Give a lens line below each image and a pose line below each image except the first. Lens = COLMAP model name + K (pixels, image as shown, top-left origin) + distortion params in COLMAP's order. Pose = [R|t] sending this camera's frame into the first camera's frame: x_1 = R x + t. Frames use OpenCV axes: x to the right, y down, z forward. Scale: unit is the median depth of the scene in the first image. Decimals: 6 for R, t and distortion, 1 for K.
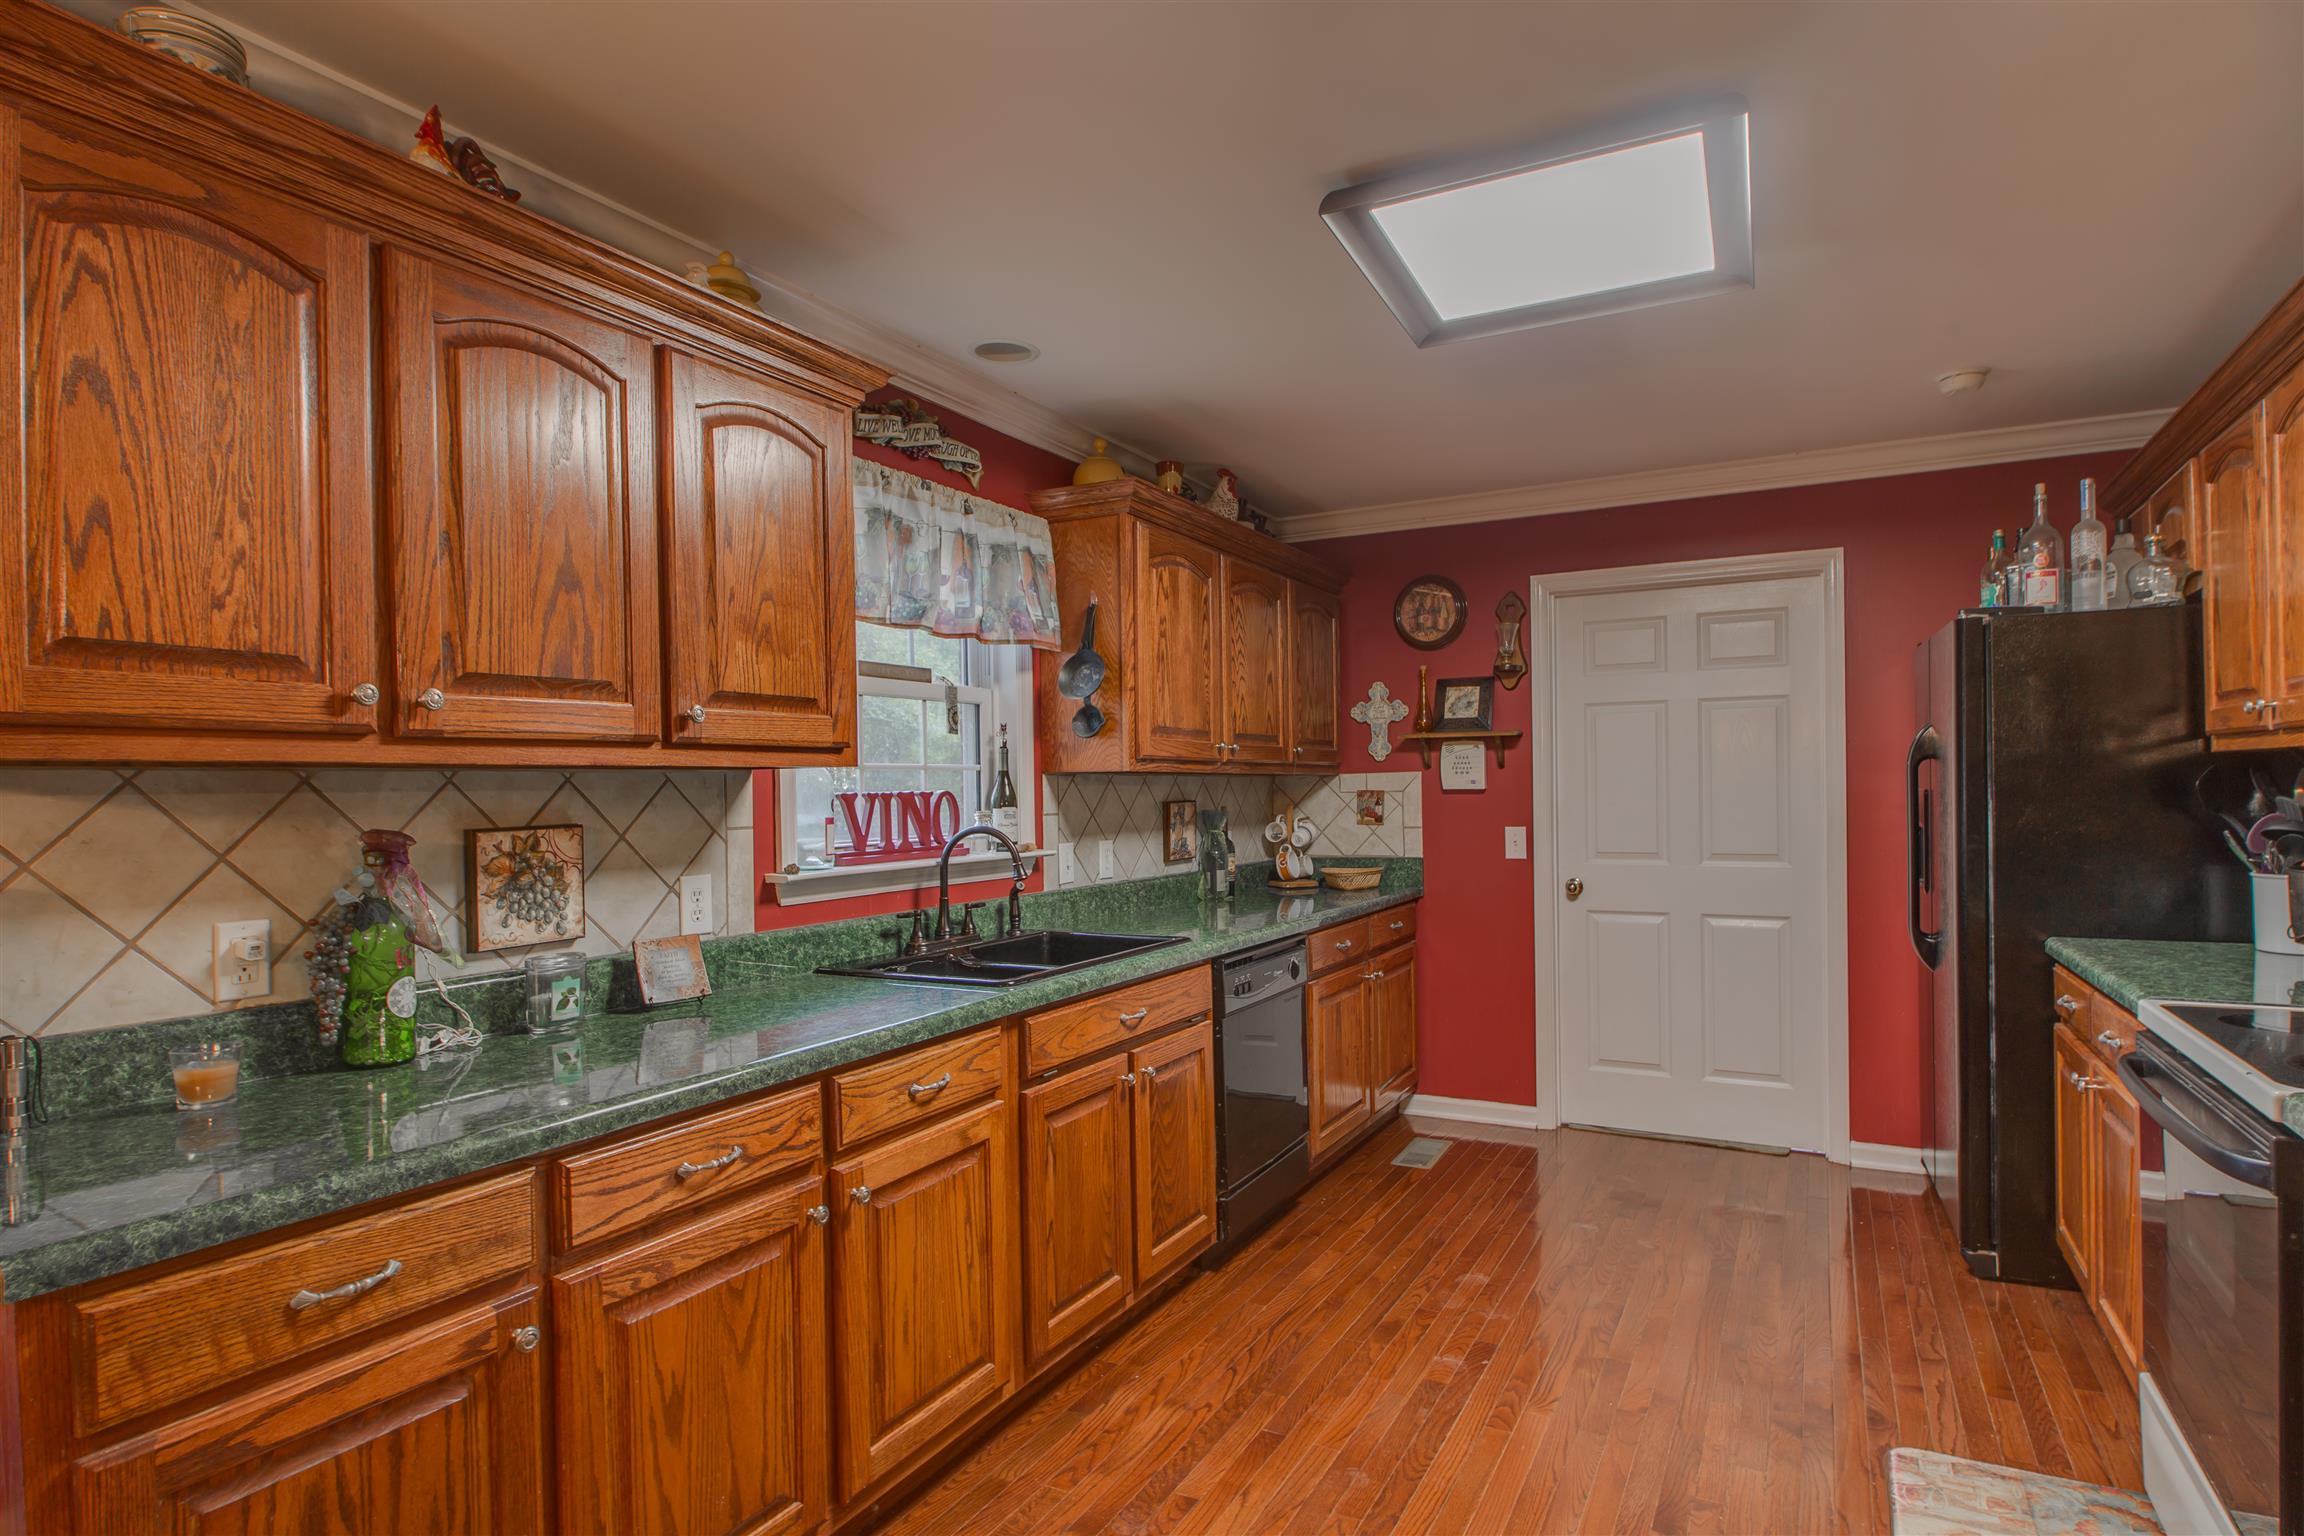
lens RADIAL K [[1230.5, 0, 1164.1], [0, 1230.5, 790.7], [0, 0, 1]] dist [-0.004171, -0.000678]
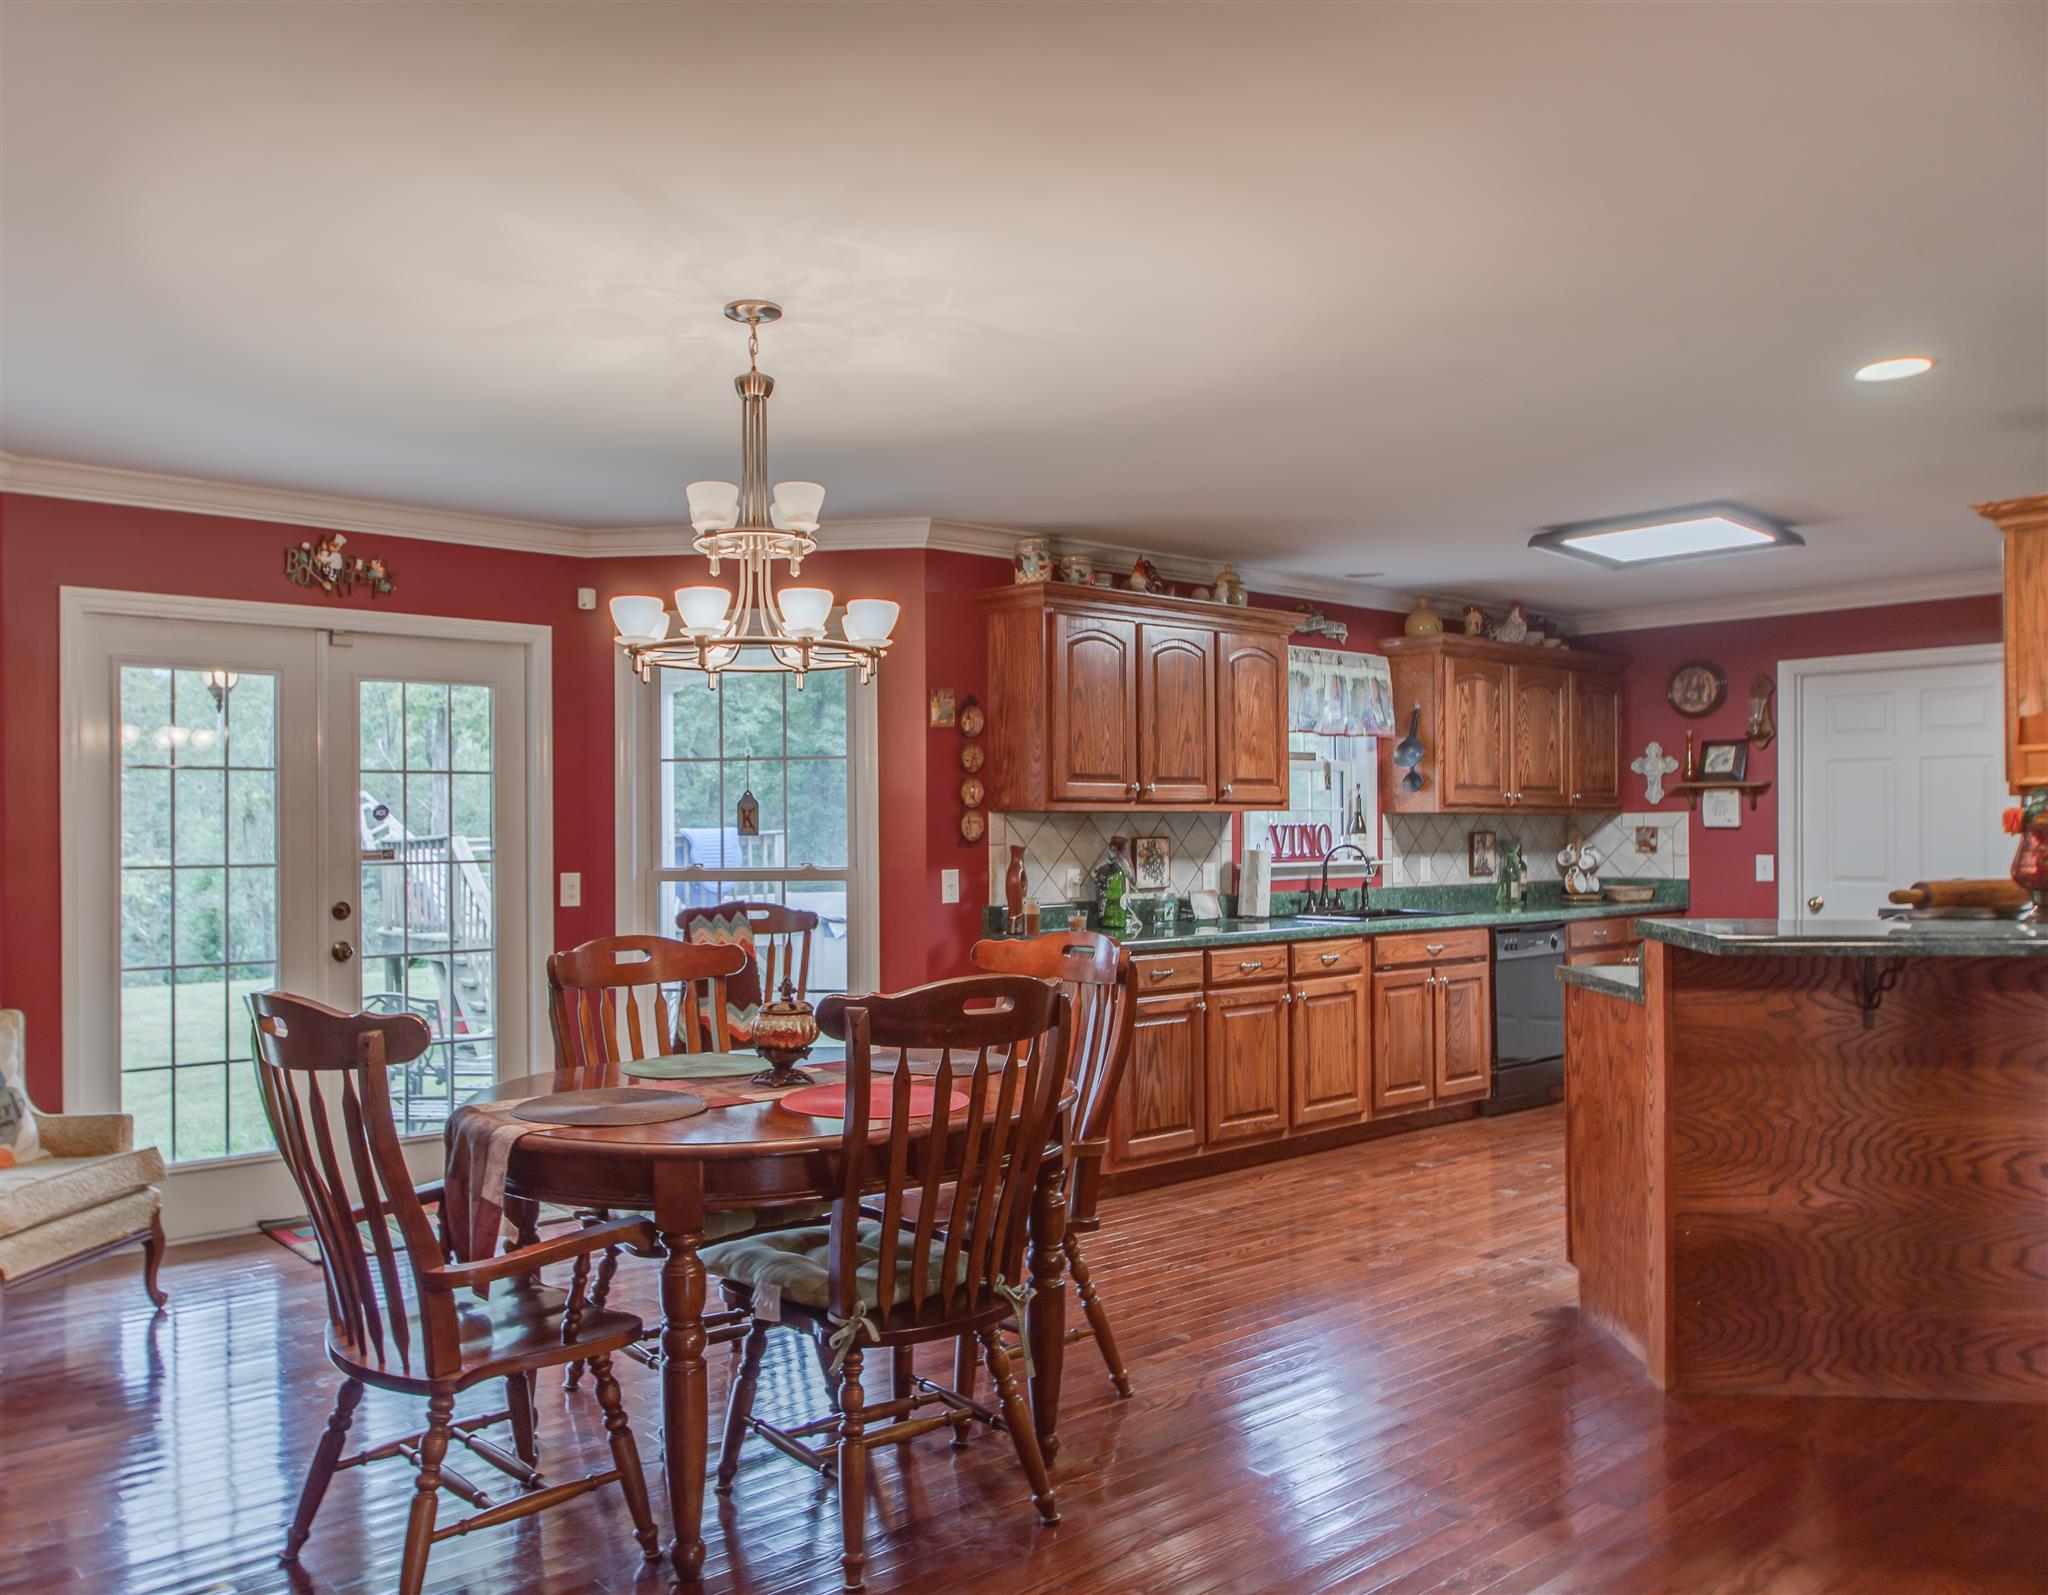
lens RADIAL K [[1560.4, 0, 857.4], [0, 1560.4, 830.9], [0, 0, 1]] dist [-0.012386, -0.000878]
pose [[0.914487, 0.009862, -0.404494, 0.107307], [-0.008519, 0.999951, 0.005119, 0.004534], [0.404524, -0.001235, 0.914526, -1.258685]]
